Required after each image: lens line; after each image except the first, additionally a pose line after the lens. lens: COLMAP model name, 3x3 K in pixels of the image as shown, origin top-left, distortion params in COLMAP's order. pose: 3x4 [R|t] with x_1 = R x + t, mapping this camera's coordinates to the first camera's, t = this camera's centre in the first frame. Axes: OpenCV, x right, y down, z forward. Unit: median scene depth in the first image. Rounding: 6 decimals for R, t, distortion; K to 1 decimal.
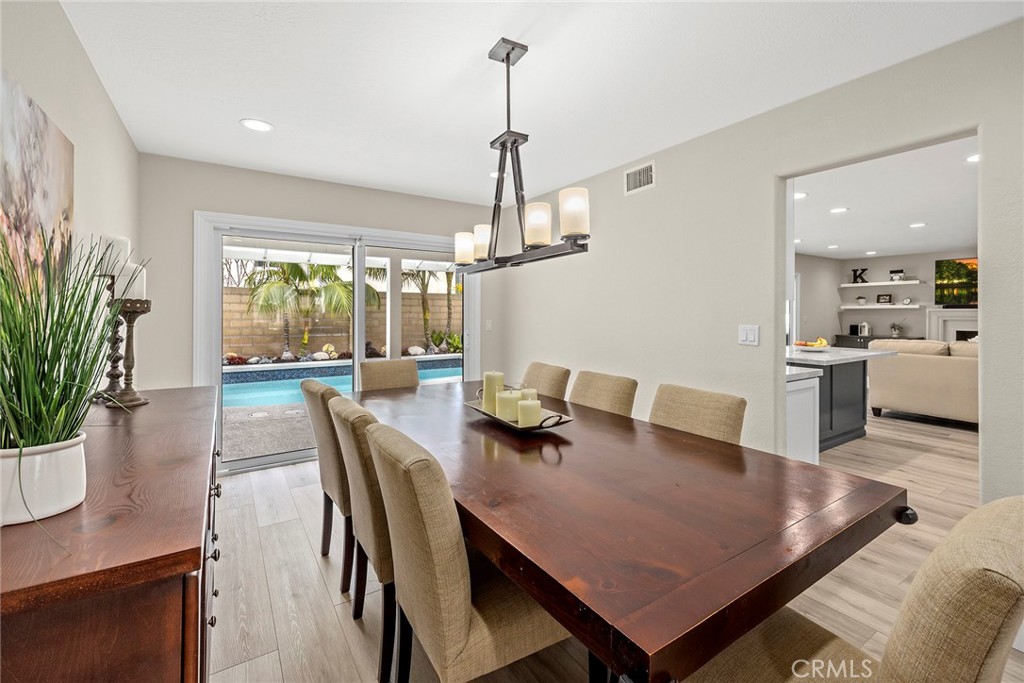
lens RADIAL K [[433.9, 0, 508.8], [0, 433.9, 321.4], [0, 0, 1]] dist [-0.003966, 0.000187]
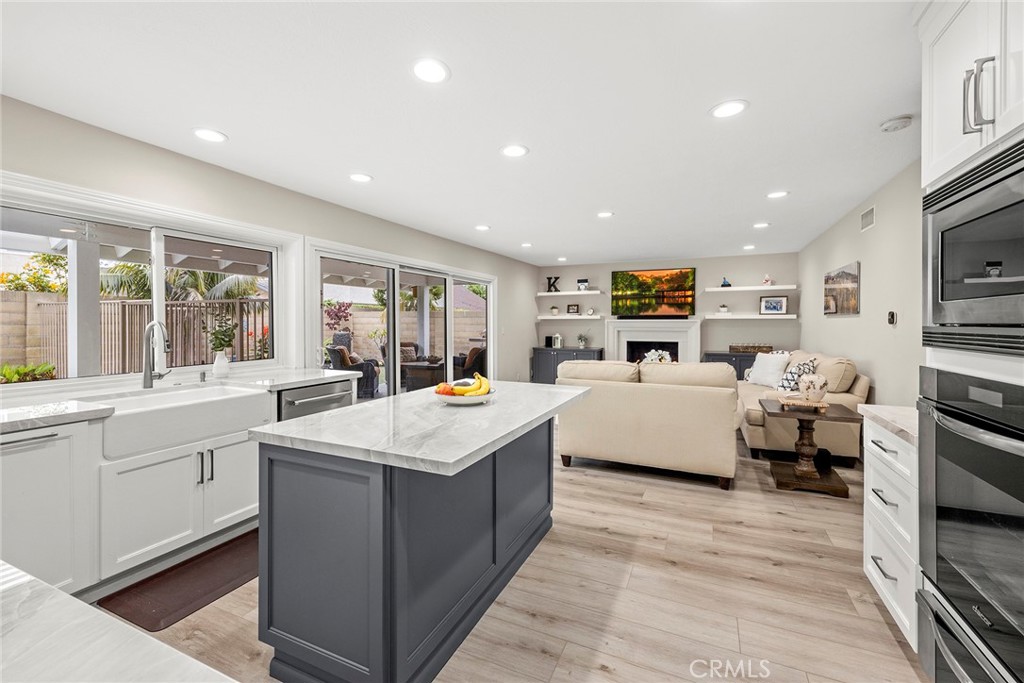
lens RADIAL K [[433.9, 0, 512.6], [0, 433.9, 326.3], [0, 0, 1]] dist [-0.003966, 0.000187]
pose [[0.838159, -0.001074, 0.545426, 0.236354], [0.005106, 0.999970, -0.005877, -0.008973], [-0.545403, 0.007711, 0.838139, 0.273963]]
